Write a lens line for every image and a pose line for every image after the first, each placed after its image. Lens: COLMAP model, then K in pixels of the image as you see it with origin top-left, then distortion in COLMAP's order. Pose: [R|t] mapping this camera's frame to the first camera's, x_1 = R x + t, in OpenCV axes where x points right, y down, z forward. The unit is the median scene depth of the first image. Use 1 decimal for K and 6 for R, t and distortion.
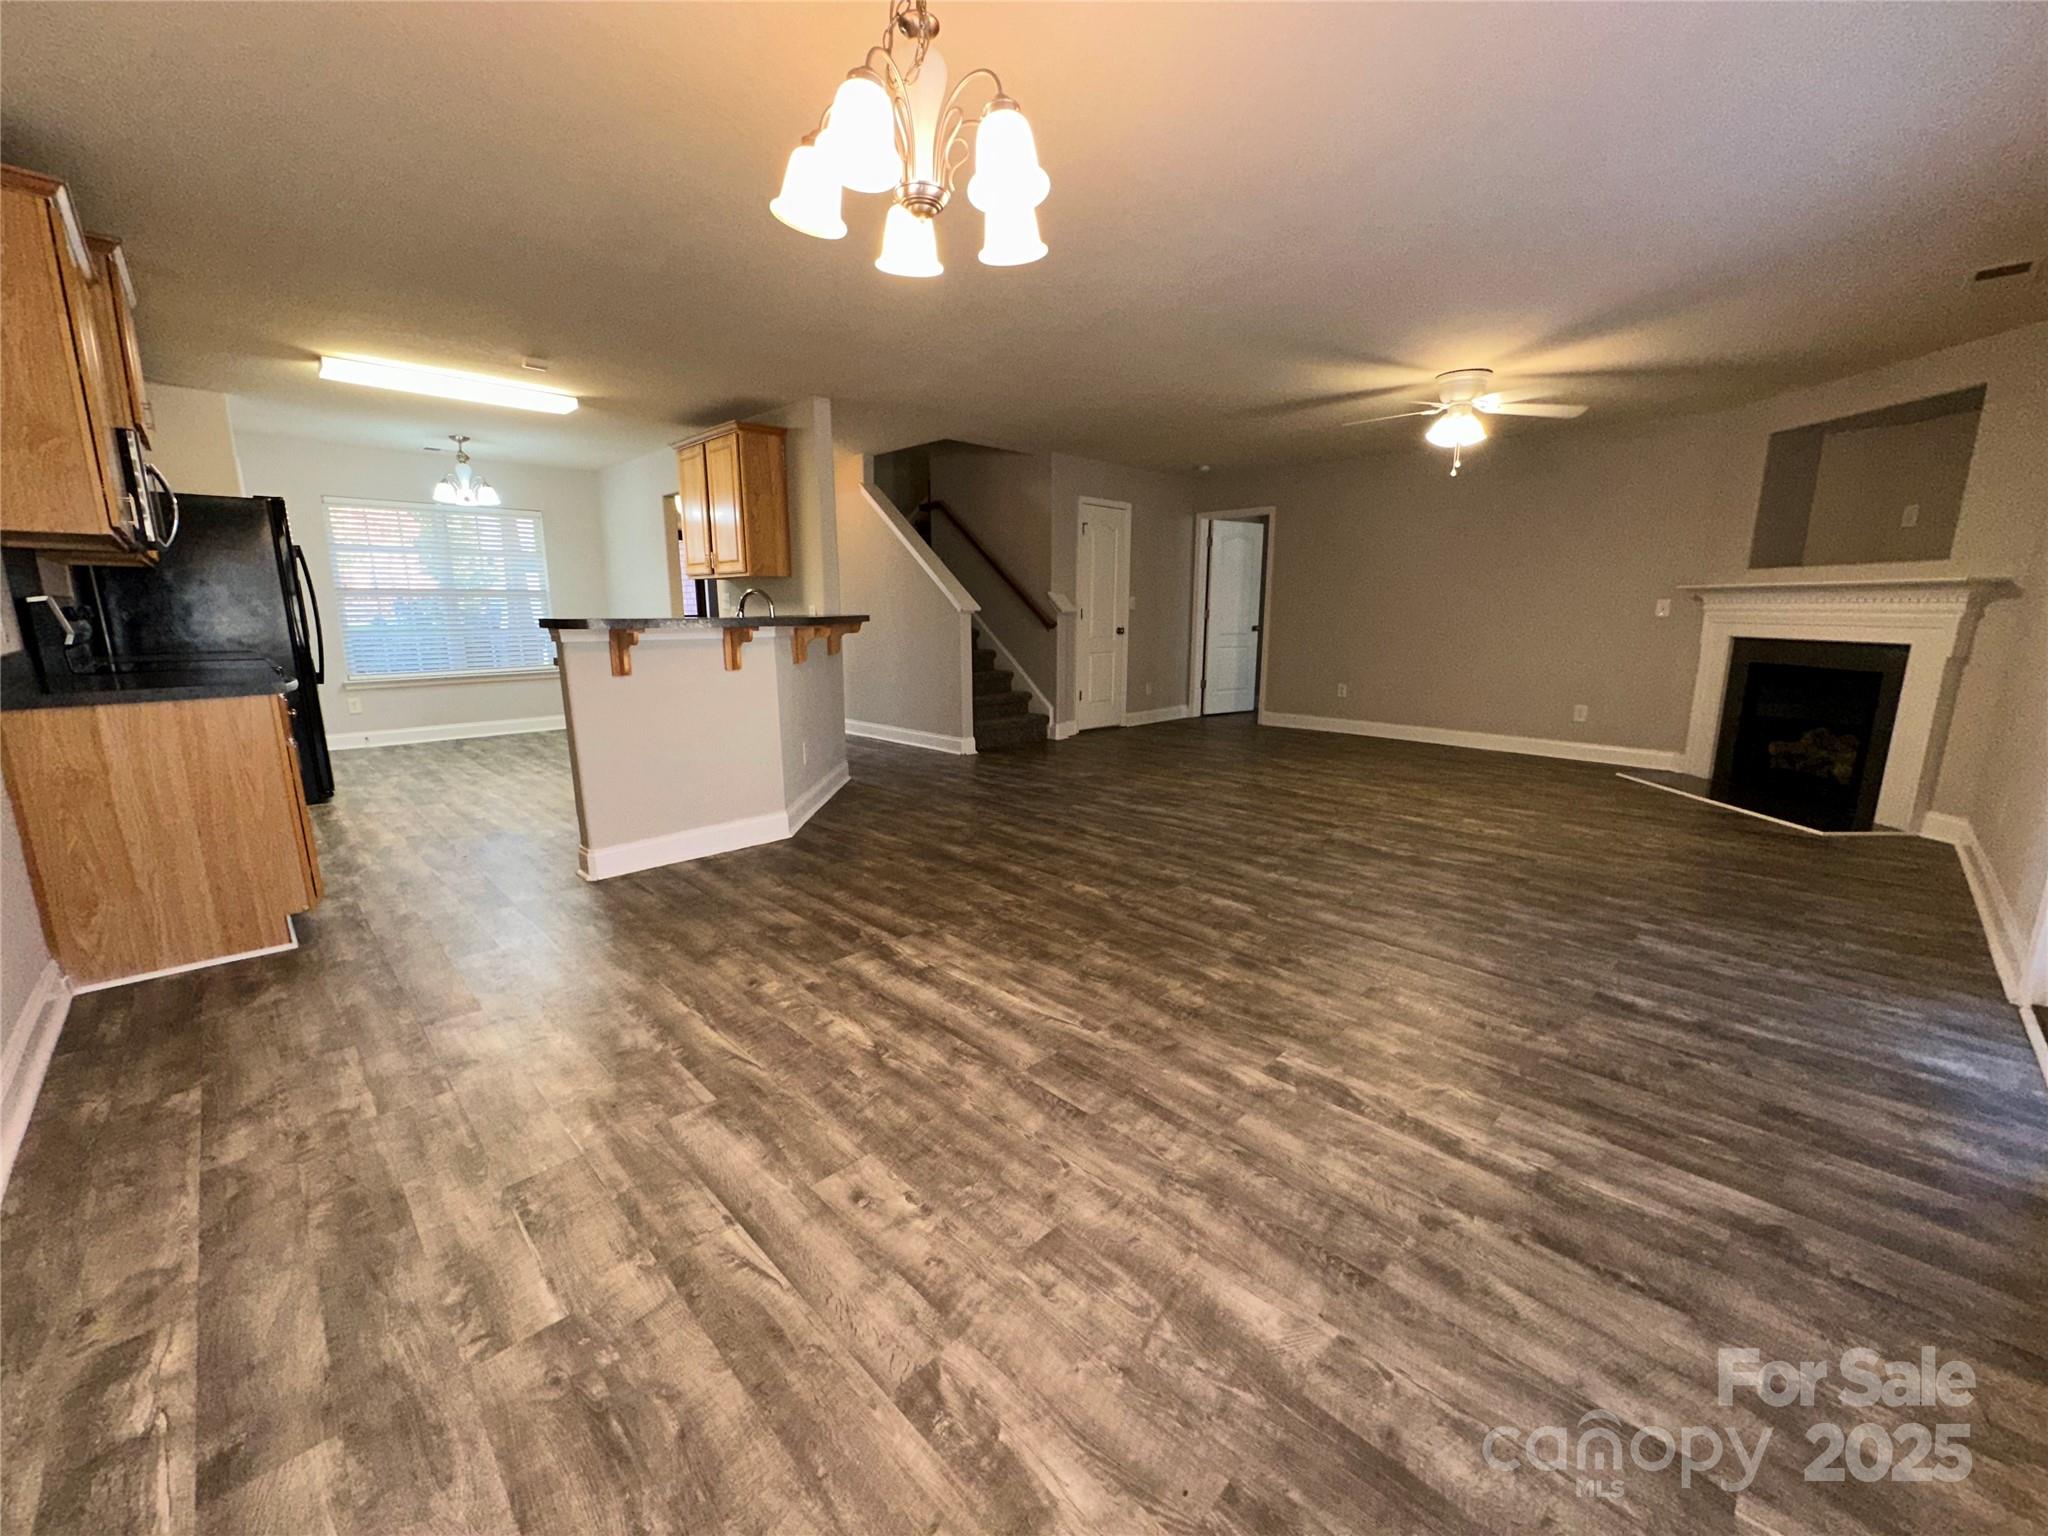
lens RADIAL K [[816.8, 0, 1024.7], [0, 816.8, 769.9], [0, 0, 1]] dist [-0.004671, 0.000633]
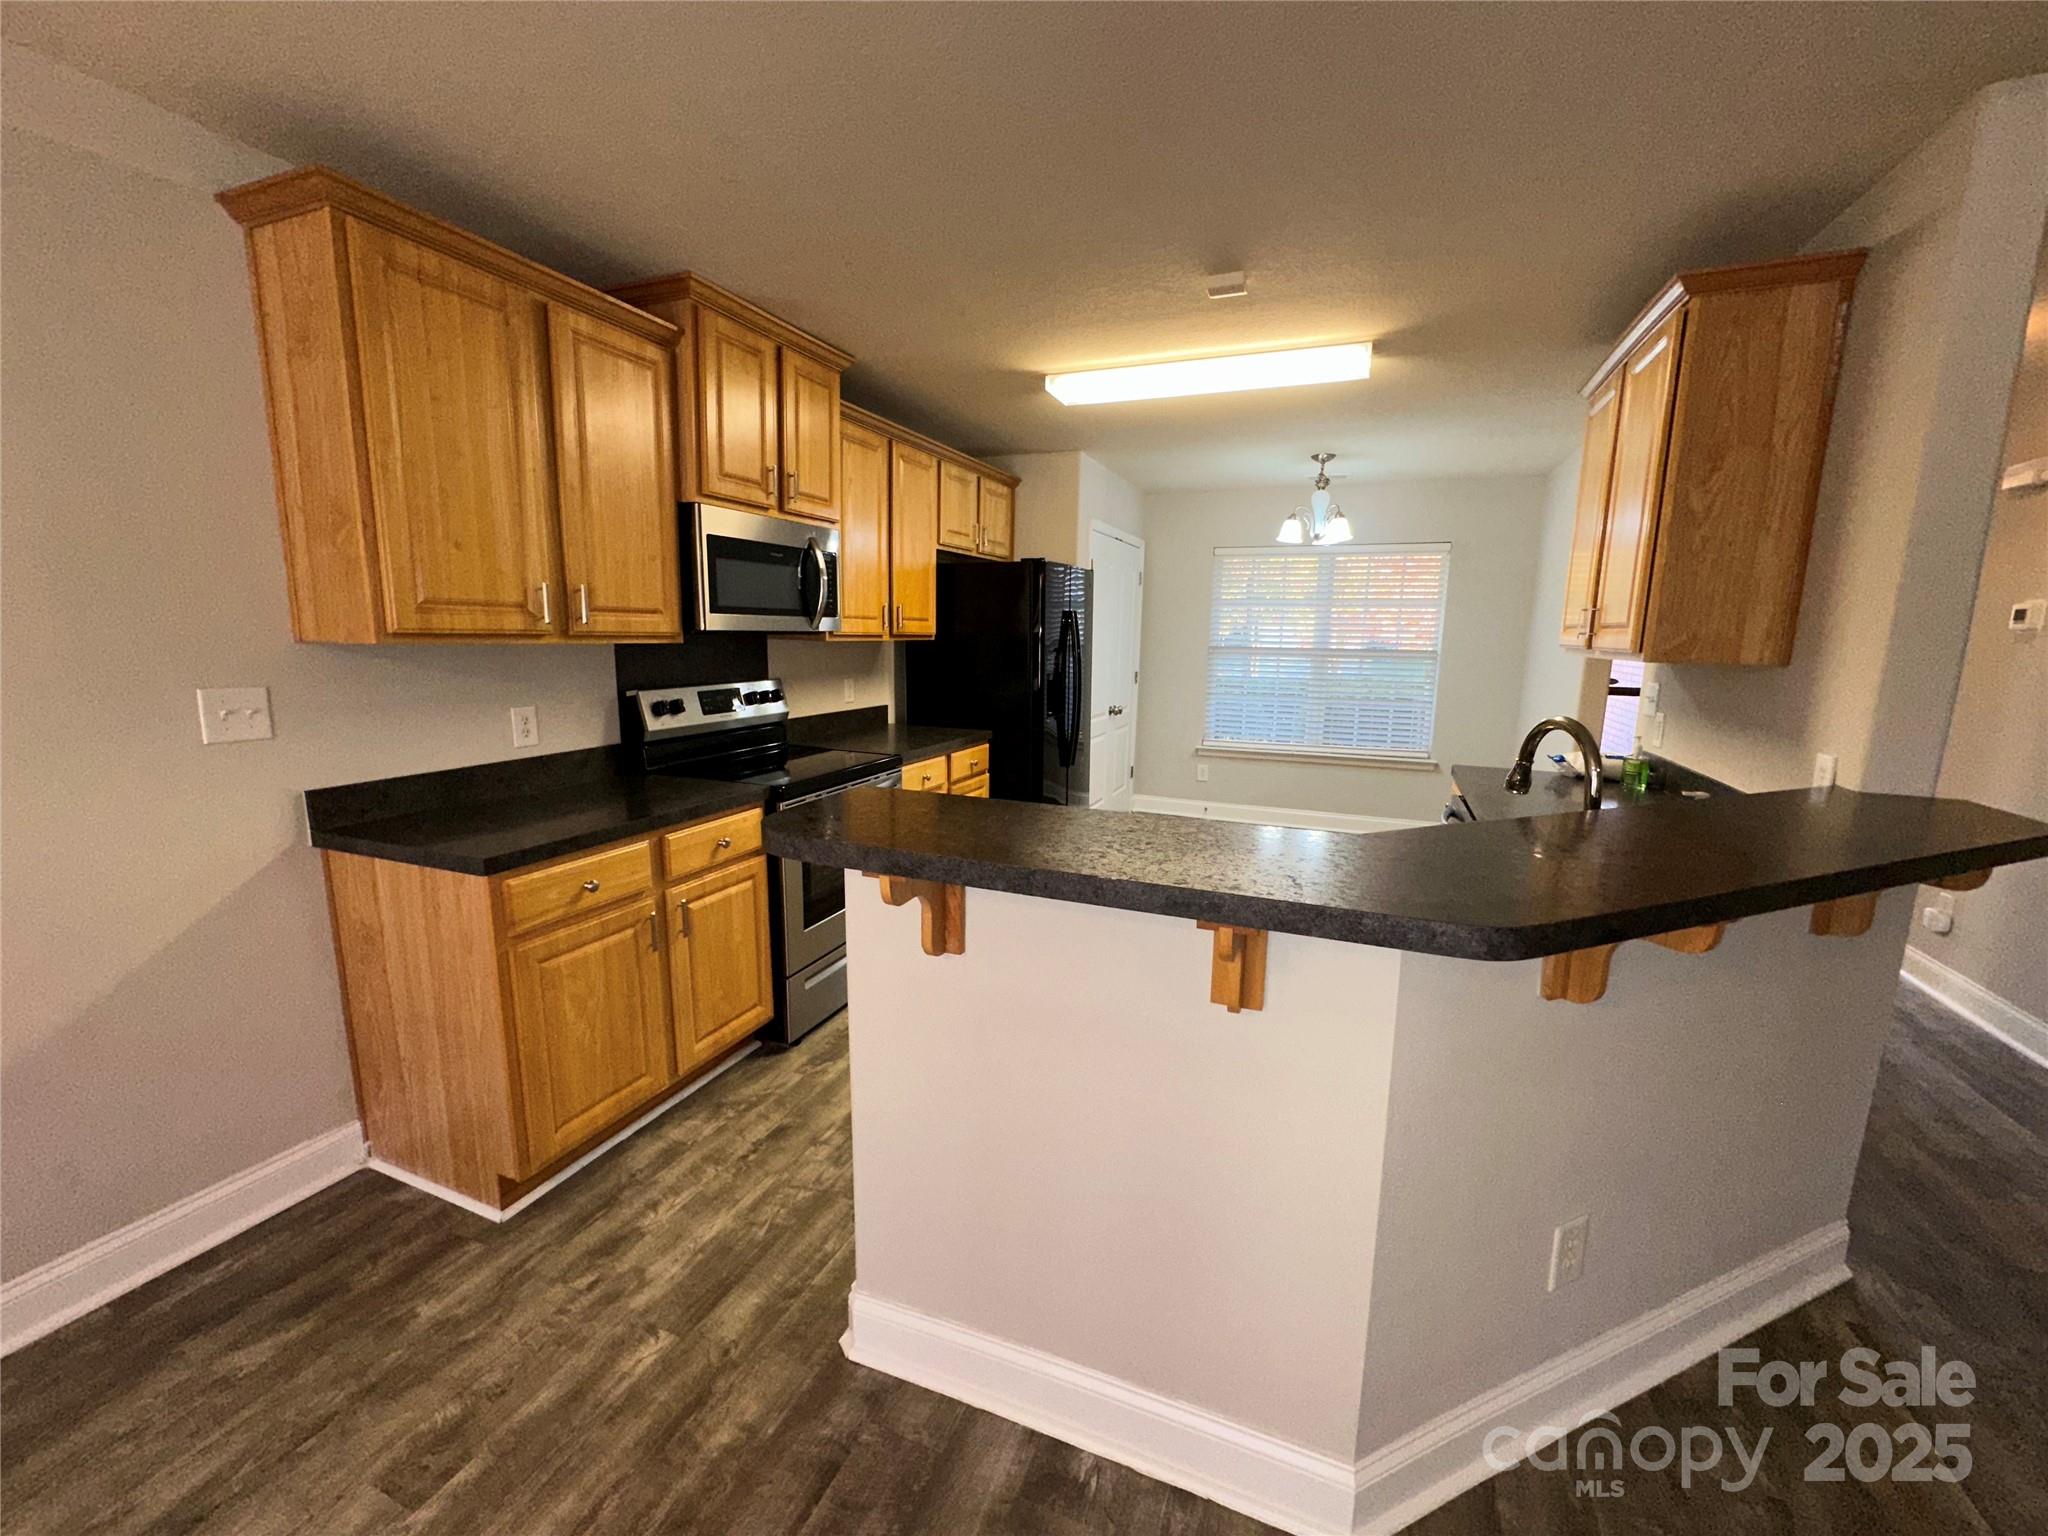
lens RADIAL K [[816.8, 0, 1024.7], [0, 816.8, 769.9], [0, 0, 1]] dist [-0.004671, 0.000633]
pose [[0.387619, 0.162845, -0.907322, -0.150975], [-0.194521, 0.976558, 0.092169, -0.303778], [0.901062, 0.140767, 0.410210, 1.042932]]
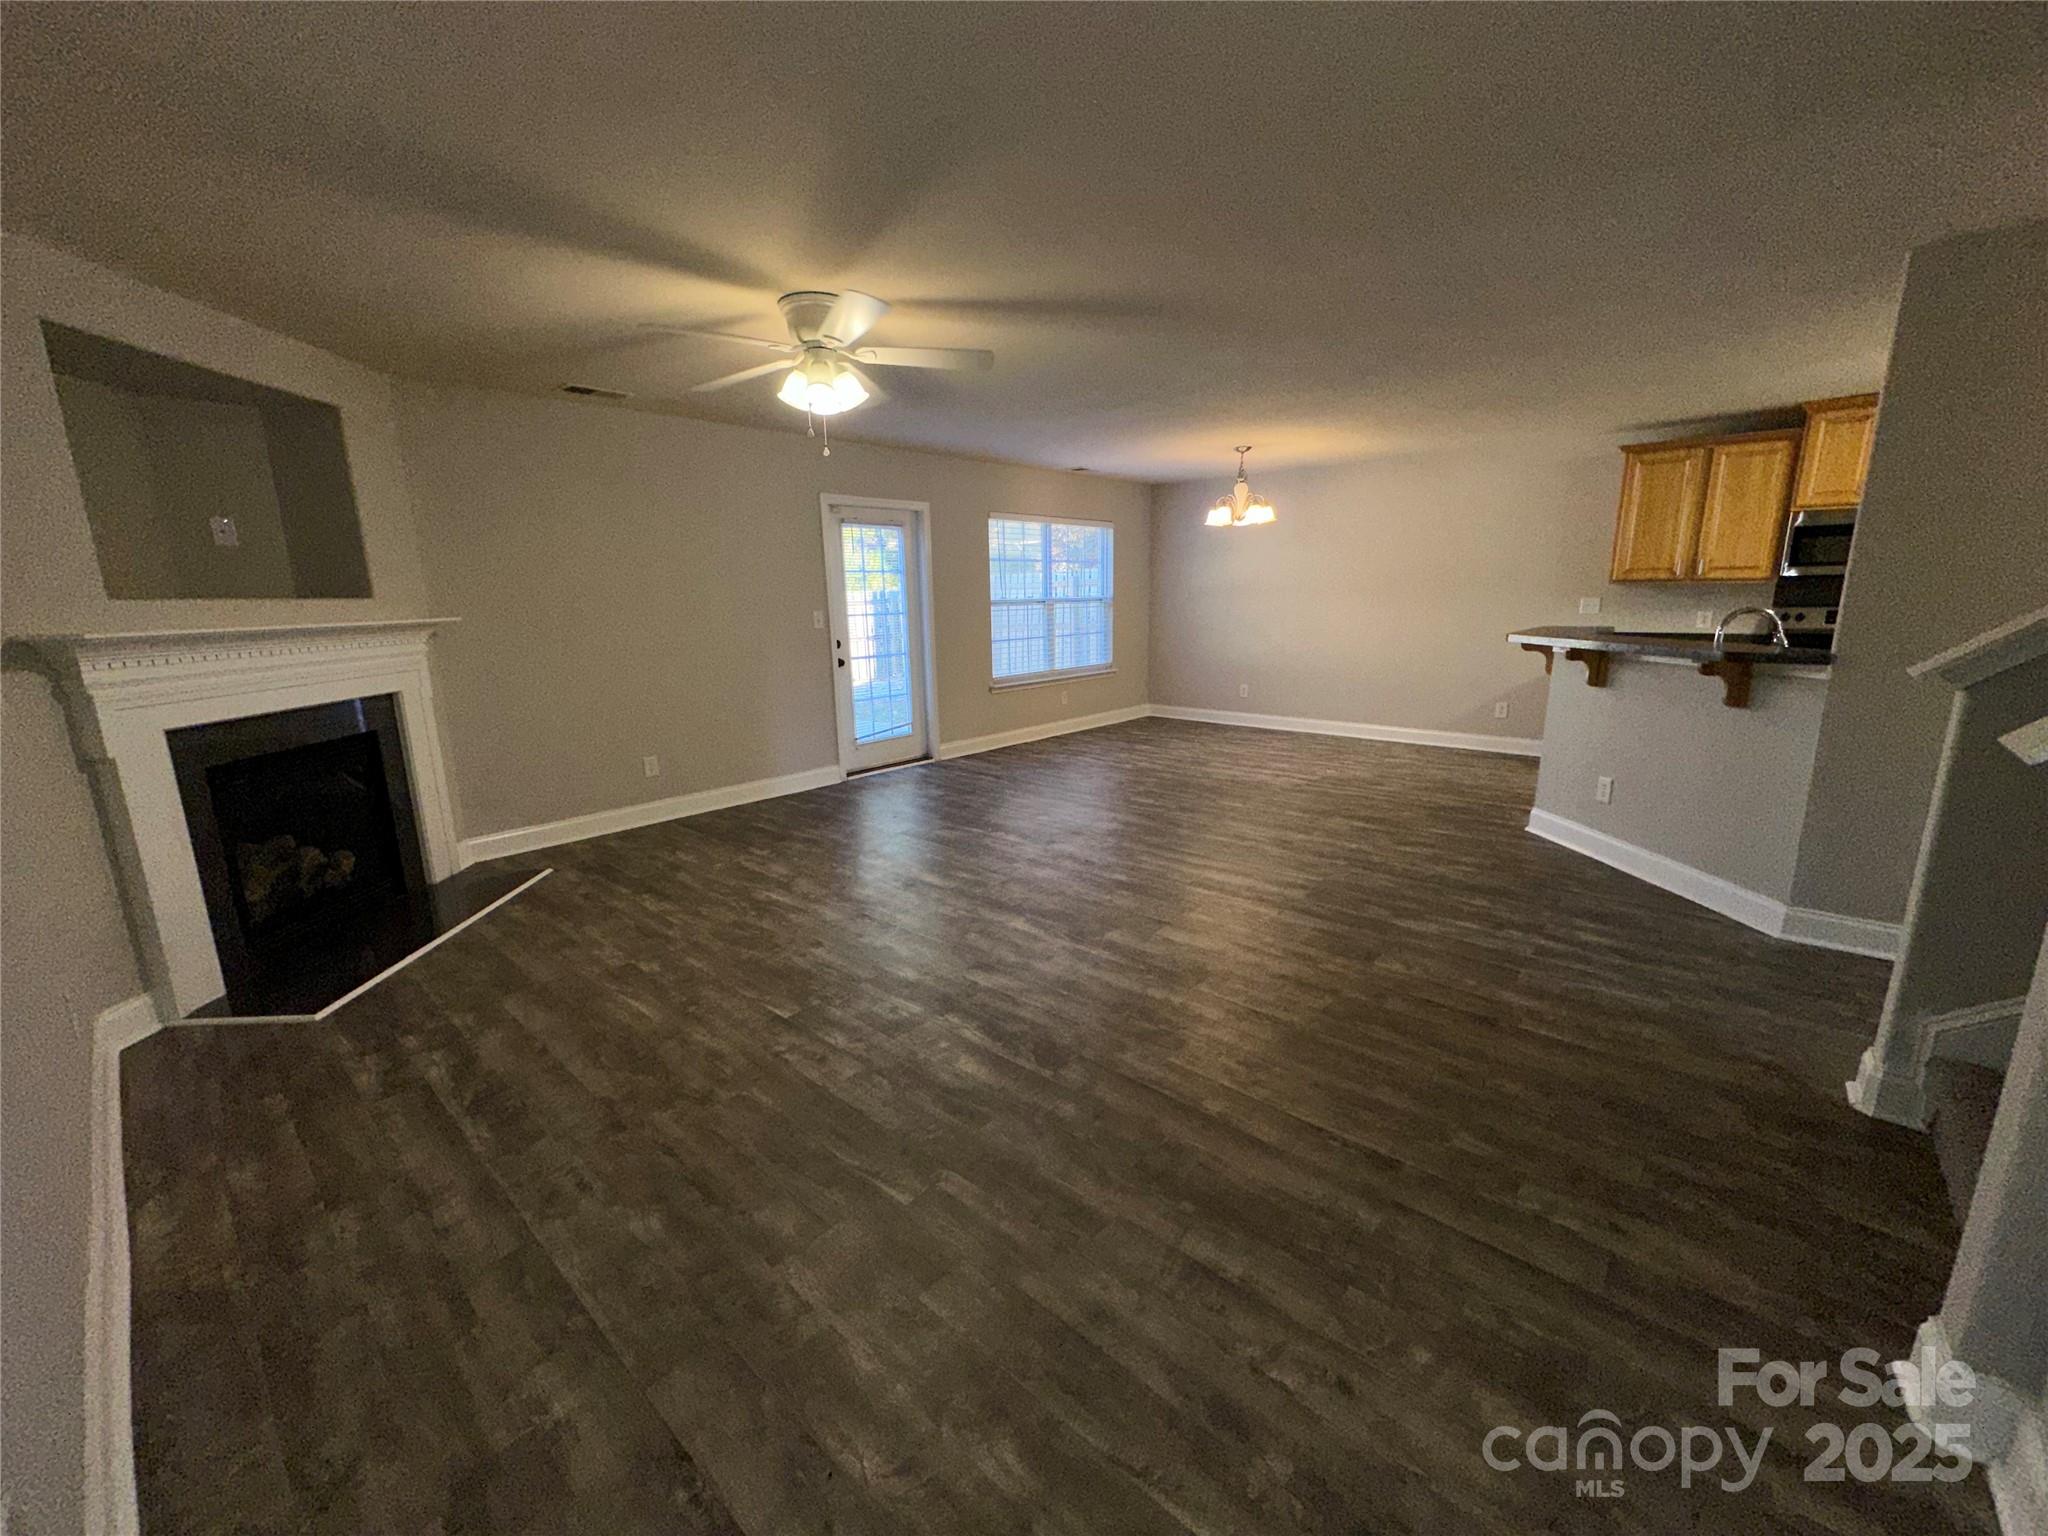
lens RADIAL K [[816.8, 0, 1024.7], [0, 816.8, 769.9], [0, 0, 1]] dist [-0.004671, 0.000633]
pose [[-0.997810, 0.029259, -0.059324, 0.666697], [0.003177, 0.917015, 0.398840, -0.636646], [0.066071, 0.397778, -0.915100, 2.807088]]
